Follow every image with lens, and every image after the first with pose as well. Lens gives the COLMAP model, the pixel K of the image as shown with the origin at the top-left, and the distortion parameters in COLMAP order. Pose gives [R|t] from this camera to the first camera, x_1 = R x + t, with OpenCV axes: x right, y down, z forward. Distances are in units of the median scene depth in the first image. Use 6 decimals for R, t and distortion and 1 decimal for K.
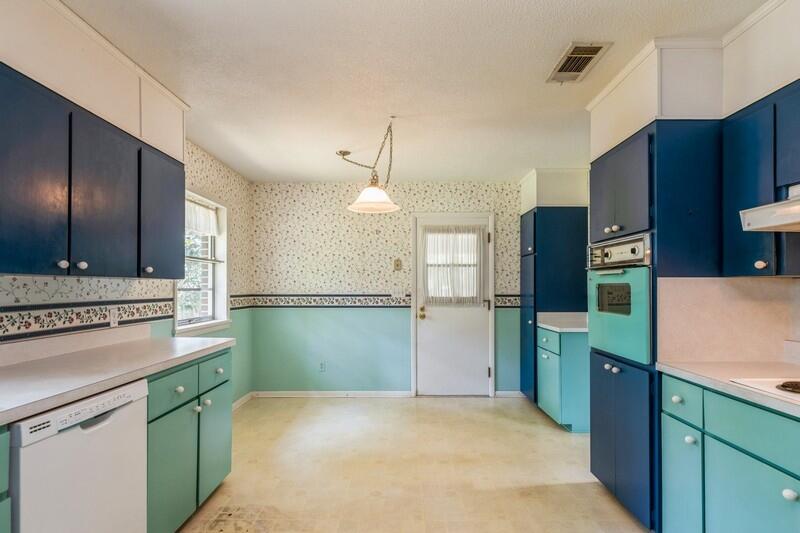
lens RADIAL K [[428.2, 0, 401.3], [0, 428.2, 284.6], [0, 0, 1]] dist [-0.002030, 0.000204]
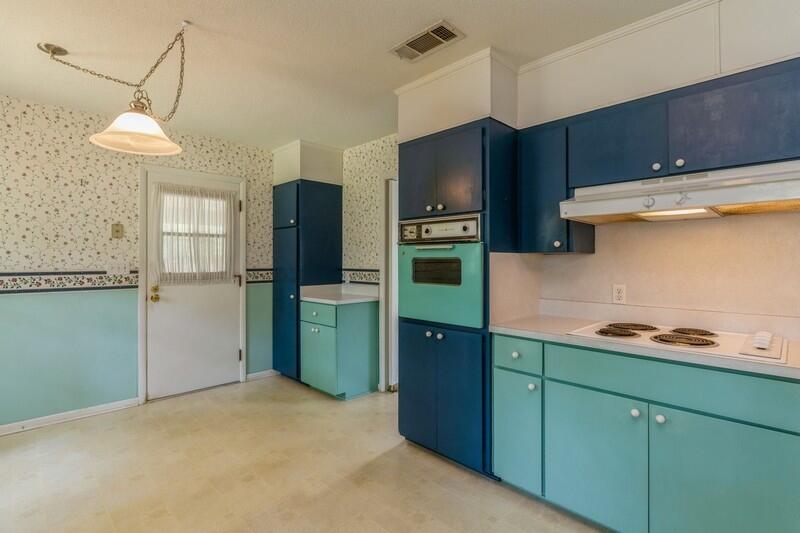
lens RADIAL K [[393.5, 0, 401.1], [0, 393.5, 257.6], [0, 0, 1]] dist [-0.002018, -0.000173]
pose [[0.709449, 0.003771, 0.704746, -0.147204], [-0.003046, 0.999993, -0.002284, 0.000398], [-0.704750, -0.000527, 0.709456, 0.184084]]
